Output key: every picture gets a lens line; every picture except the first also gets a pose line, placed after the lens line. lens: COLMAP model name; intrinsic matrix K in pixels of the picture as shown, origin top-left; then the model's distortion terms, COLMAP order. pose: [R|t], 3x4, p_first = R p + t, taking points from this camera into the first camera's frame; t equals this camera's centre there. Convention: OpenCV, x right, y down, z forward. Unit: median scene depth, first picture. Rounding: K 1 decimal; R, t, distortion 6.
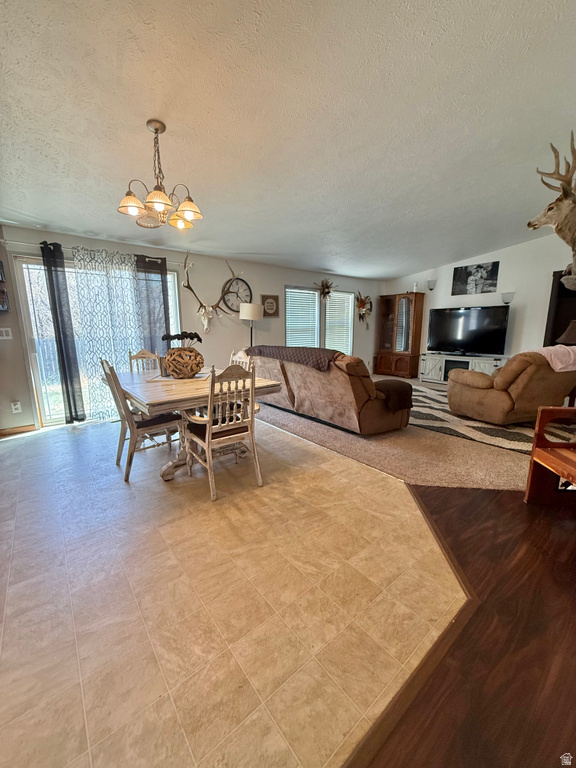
lens RADIAL K [[305.1, 0, 288.9], [0, 305.1, 382.0], [0, 0, 1]] dist [0.001291, 0.000069]
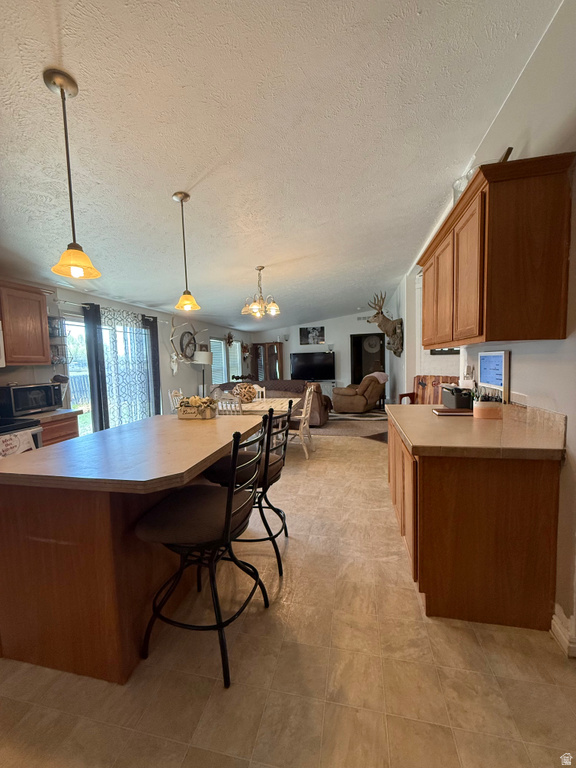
lens RADIAL K [[305.1, 0, 287.9], [0, 305.1, 383.0], [0, 0, 1]] dist [0.001291, 0.000069]
pose [[0.781873, -0.066077, 0.619926, -0.914471], [0.138137, 0.988013, -0.068913, 0.018680], [-0.607941, 0.139515, 0.781628, -0.297713]]
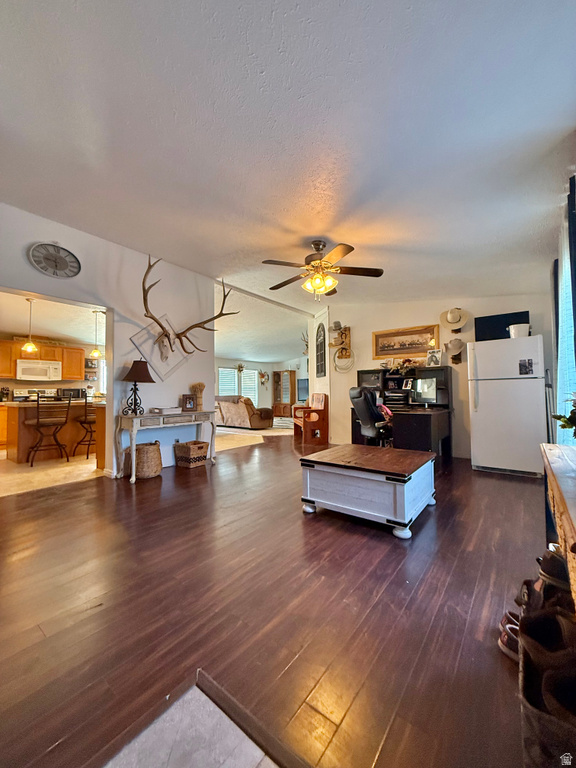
lens RADIAL K [[305.1, 0, 289.9], [0, 305.1, 379.7], [0, 0, 1]] dist [0.001291, 0.000069]
pose [[0.971925, 0.003041, 0.235273, -0.042740], [0.049504, 0.974892, -0.217105, 0.311014], [-0.230026, 0.222656, 0.947371, -1.409708]]
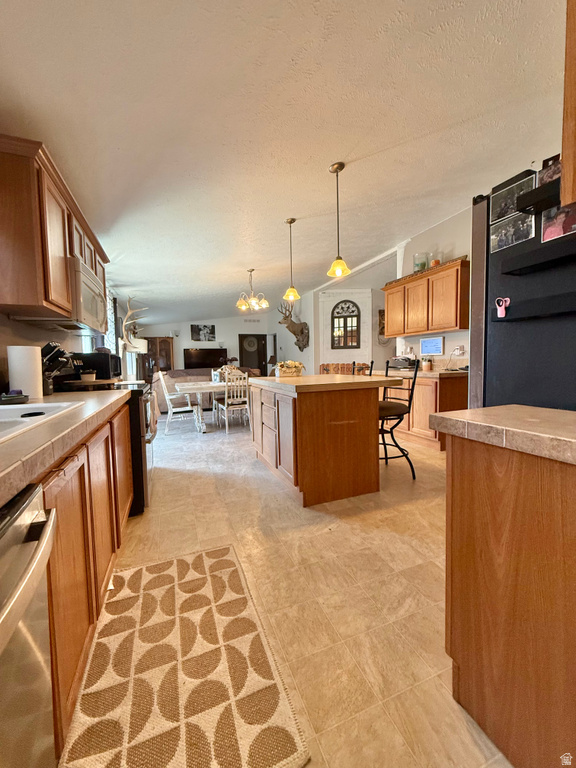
lens RADIAL K [[305.1, 0, 294.3], [0, 305.1, 380.4], [0, 0, 1]] dist [0.001291, 0.000069]
pose [[0.291848, -0.062620, 0.954413, -1.567208], [0.190680, 0.981633, 0.006098, 0.028493], [-0.937265, 0.180207, 0.298428, 0.077112]]
